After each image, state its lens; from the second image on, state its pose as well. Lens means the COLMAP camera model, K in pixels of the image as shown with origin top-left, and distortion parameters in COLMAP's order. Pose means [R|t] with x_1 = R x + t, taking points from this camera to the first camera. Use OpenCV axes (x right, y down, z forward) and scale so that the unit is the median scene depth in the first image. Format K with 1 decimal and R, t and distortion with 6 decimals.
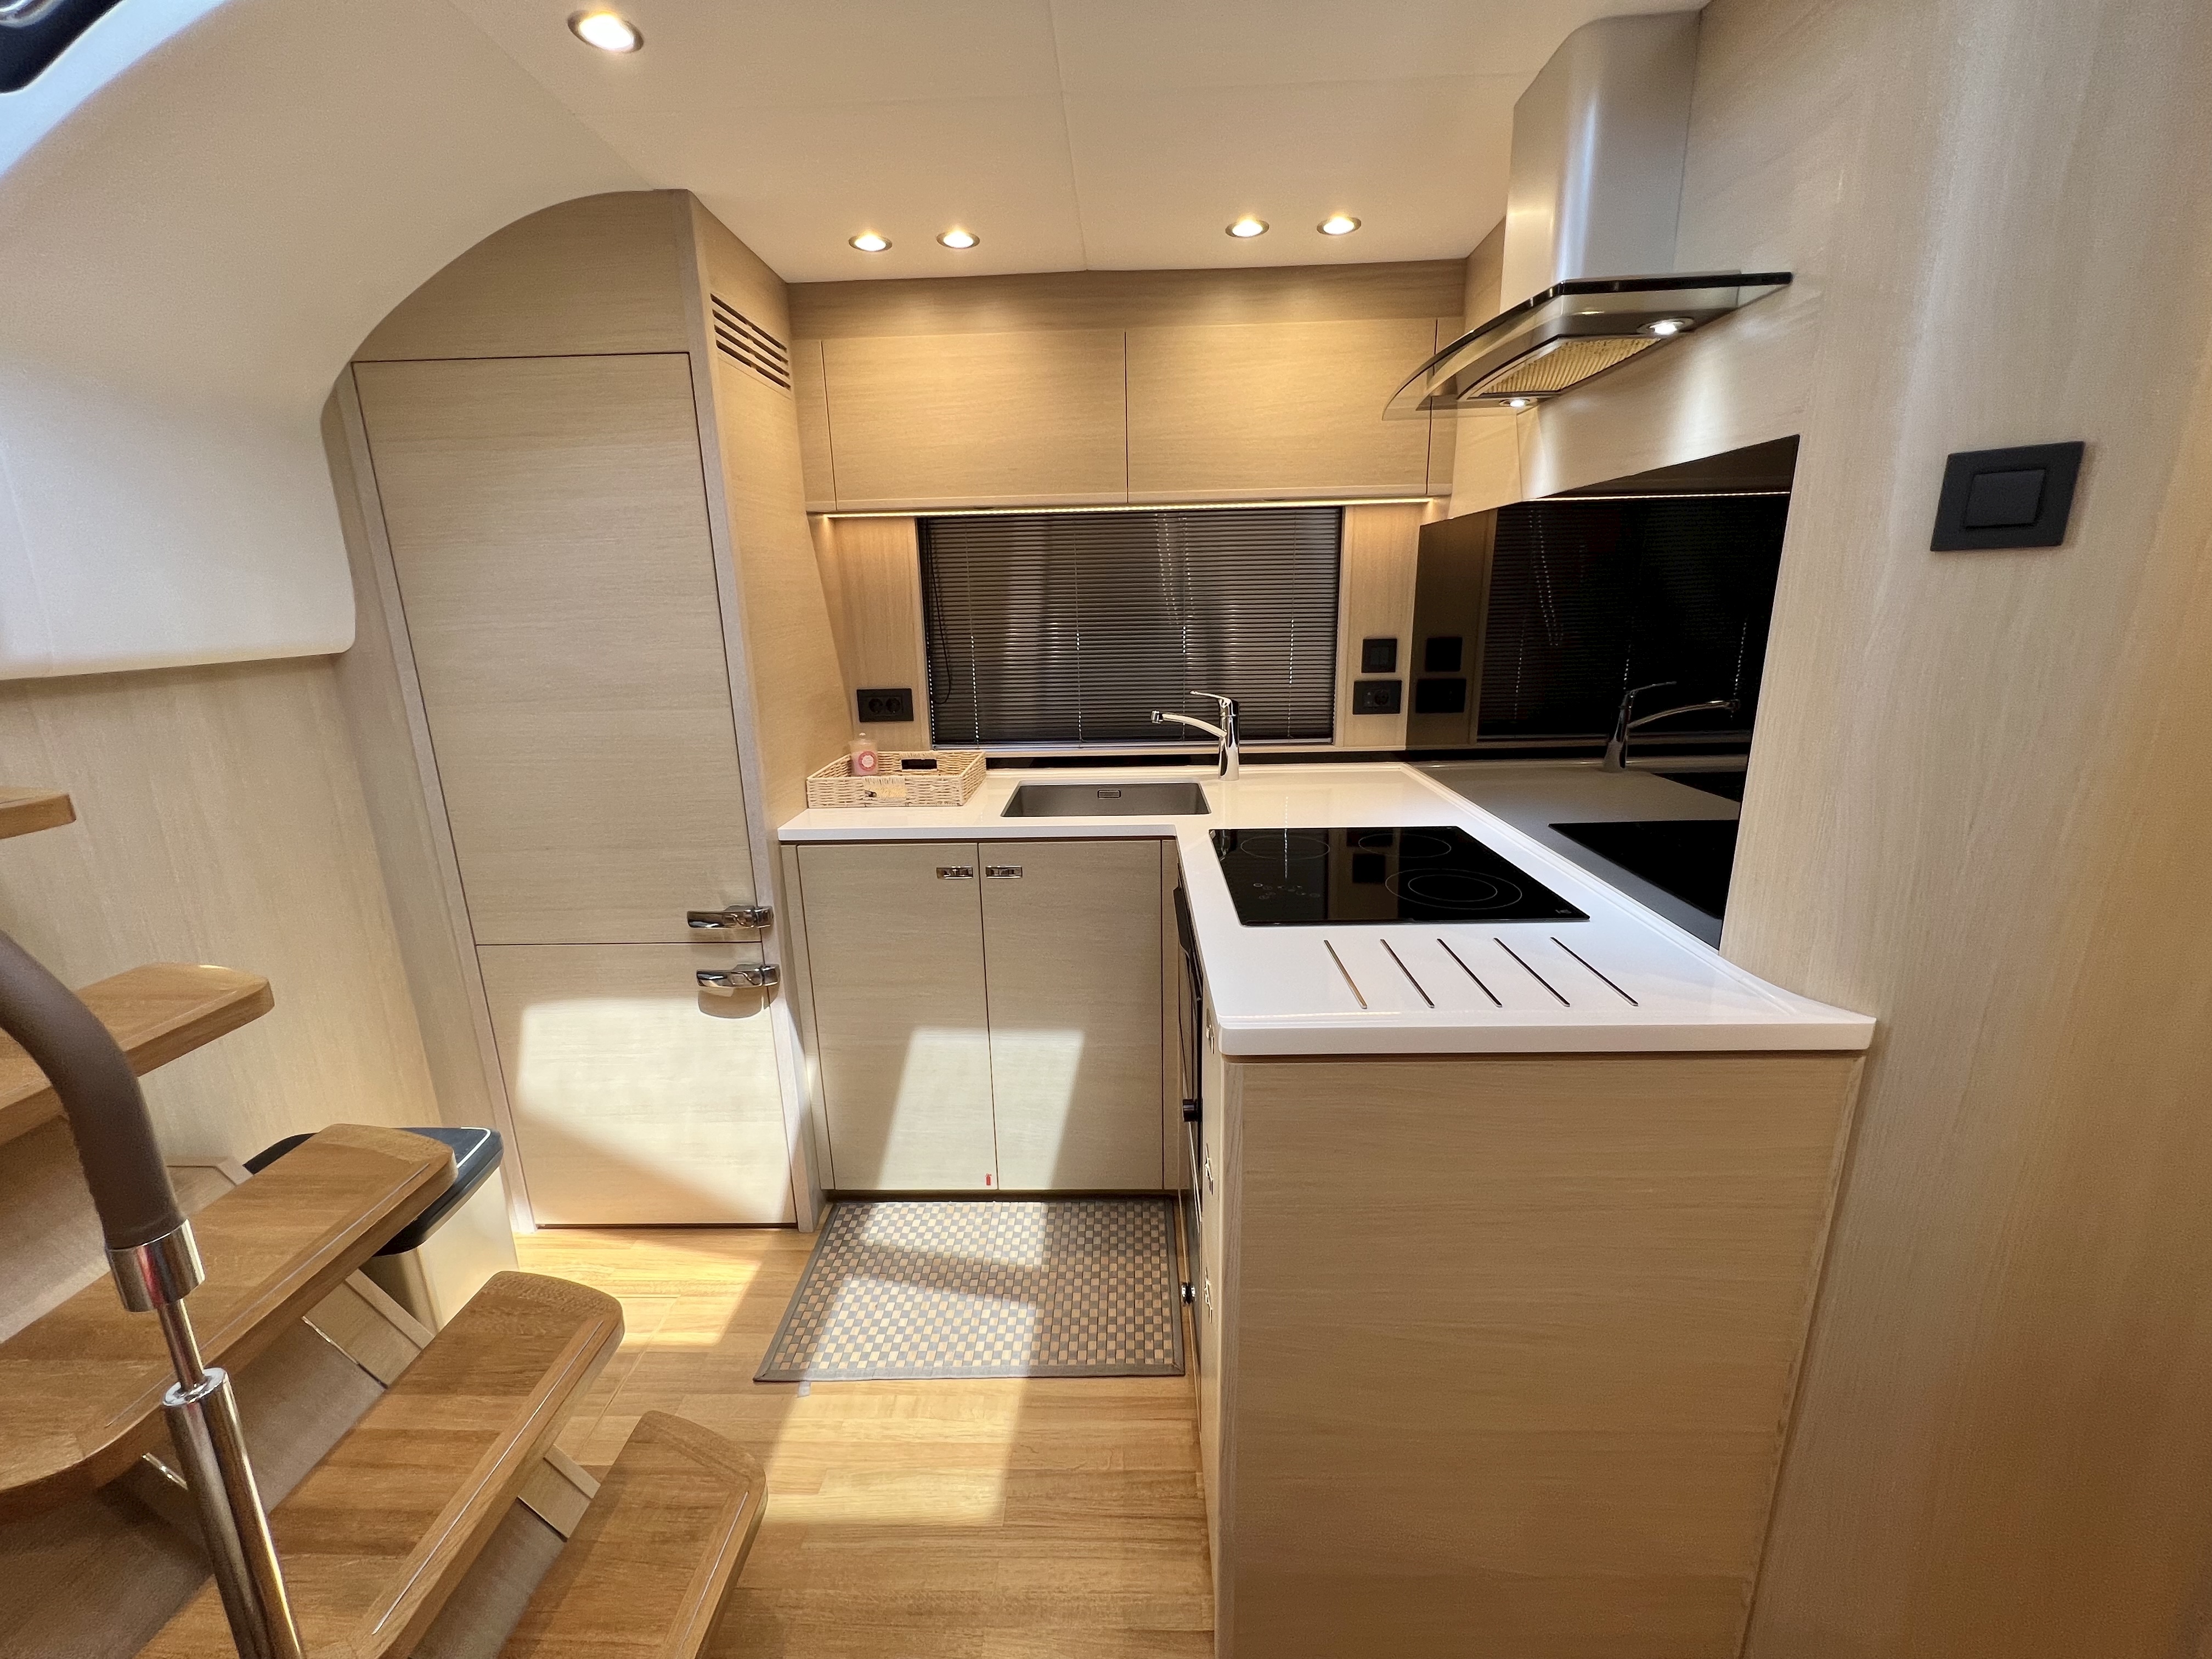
lens RADIAL K [[885.0, 0, 1111.0], [0, 885.0, 826.4], [0, 0, 1]] dist [-0.000285, 0.000217]
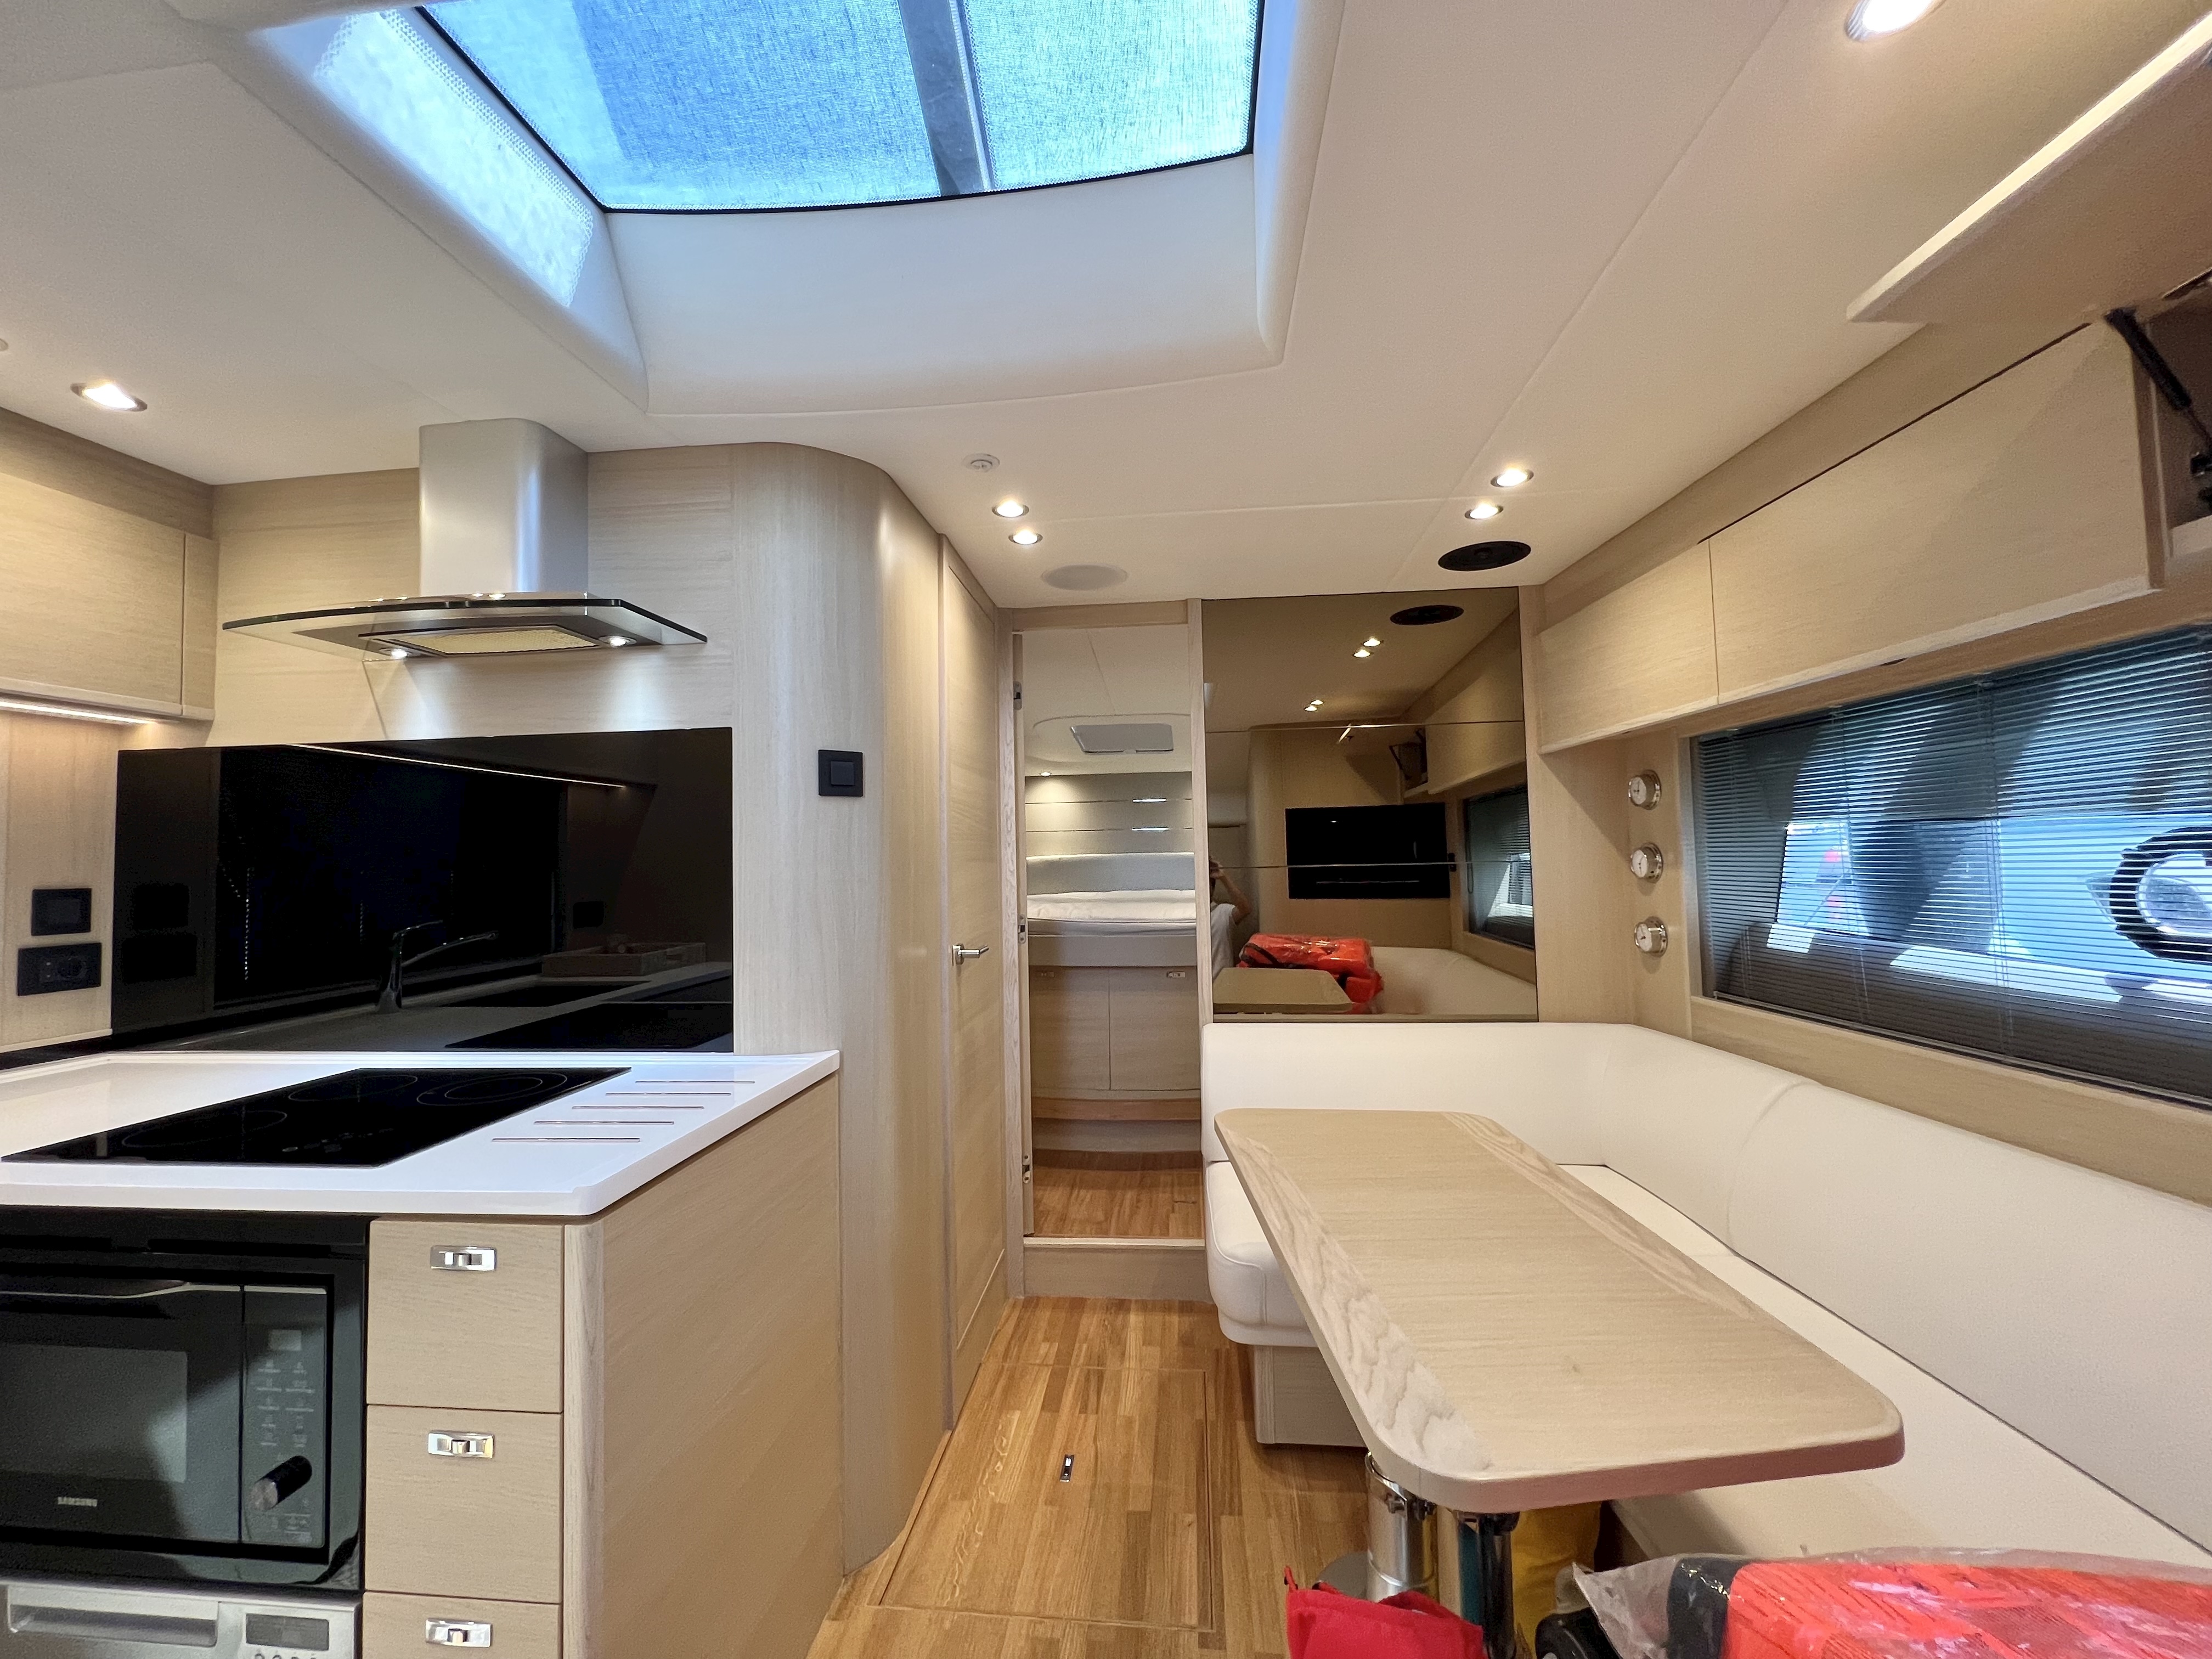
lens RADIAL K [[886.8, 0, 1101.8], [0, 886.8, 824.0], [0, 0, 1]] dist [-0.000501, 0.000681]
pose [[0.088631, 0.061496, 0.994164, -0.396523], [0.268073, 0.959793, -0.083269, 0.033414], [-0.959313, 0.273889, 0.068582, 0.115215]]
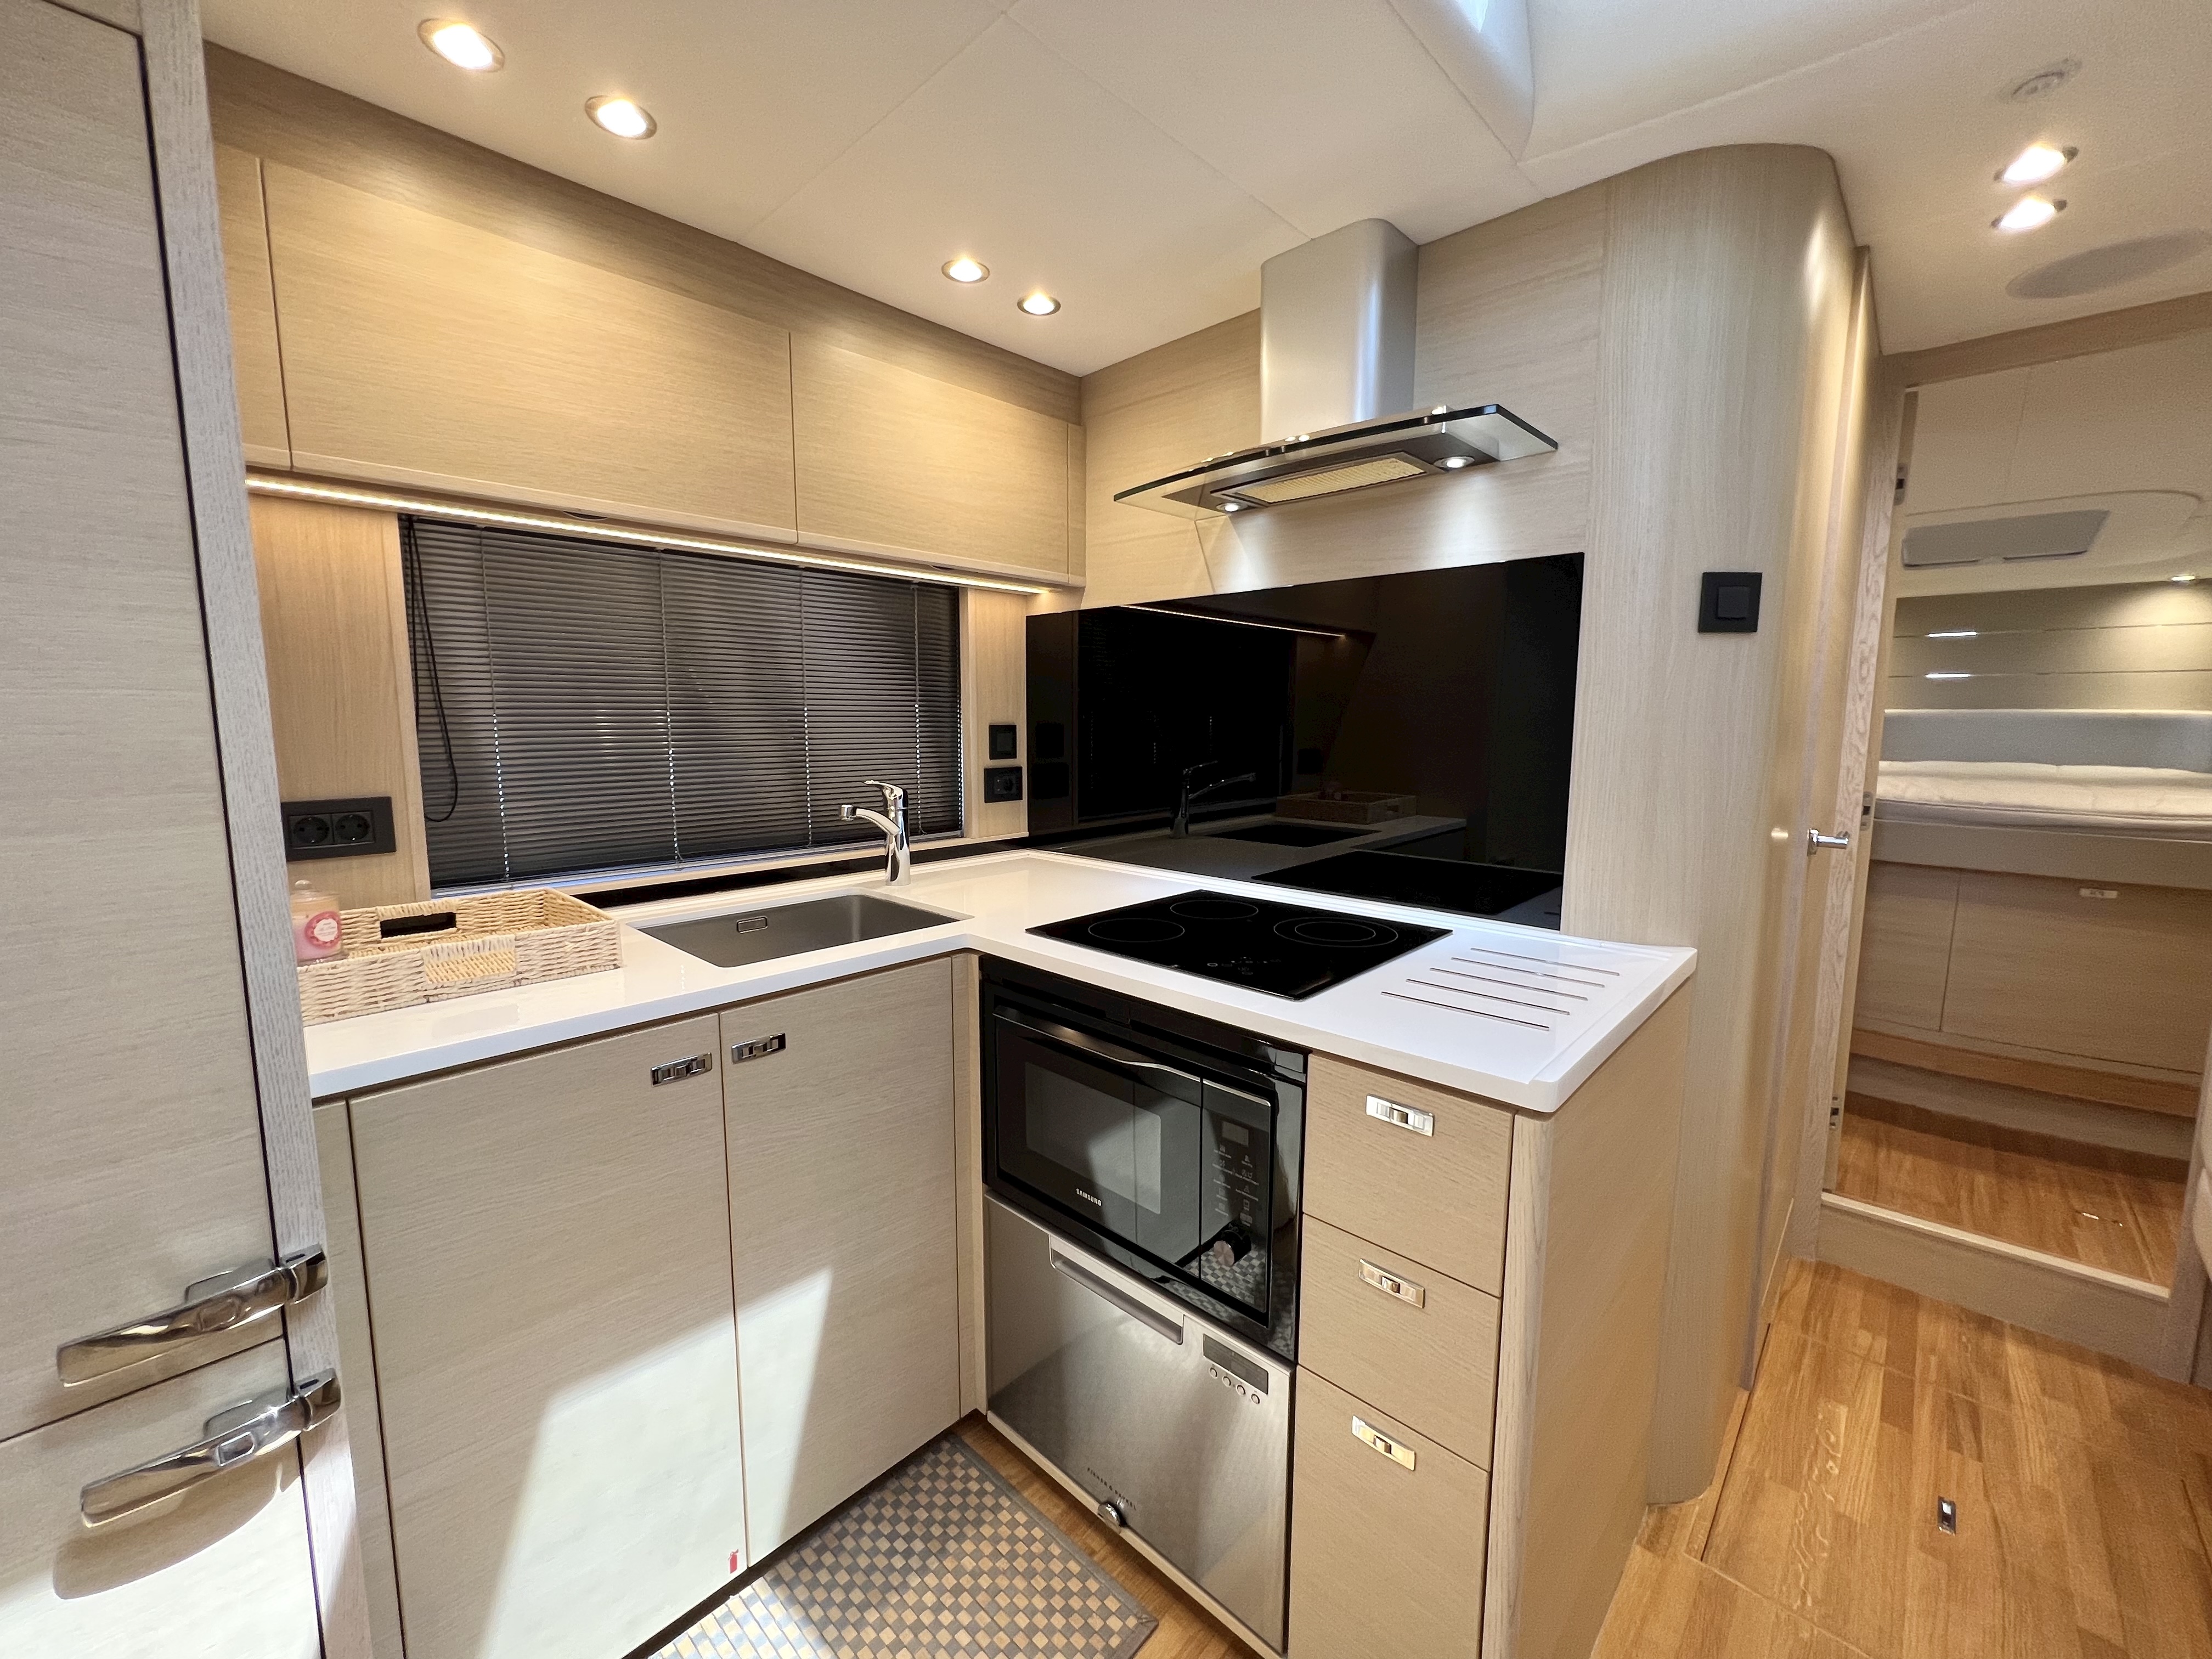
lens RADIAL K [[888.5, 0, 1105.2], [0, 888.5, 824.1], [0, 0, 1]] dist [0.001847, 0.000380]
pose [[0.674422, -0.066418, 0.735352, -0.383607], [0.169707, 0.983225, -0.066839, -0.022010], [-0.718578, 0.169872, 0.674381, 0.308762]]
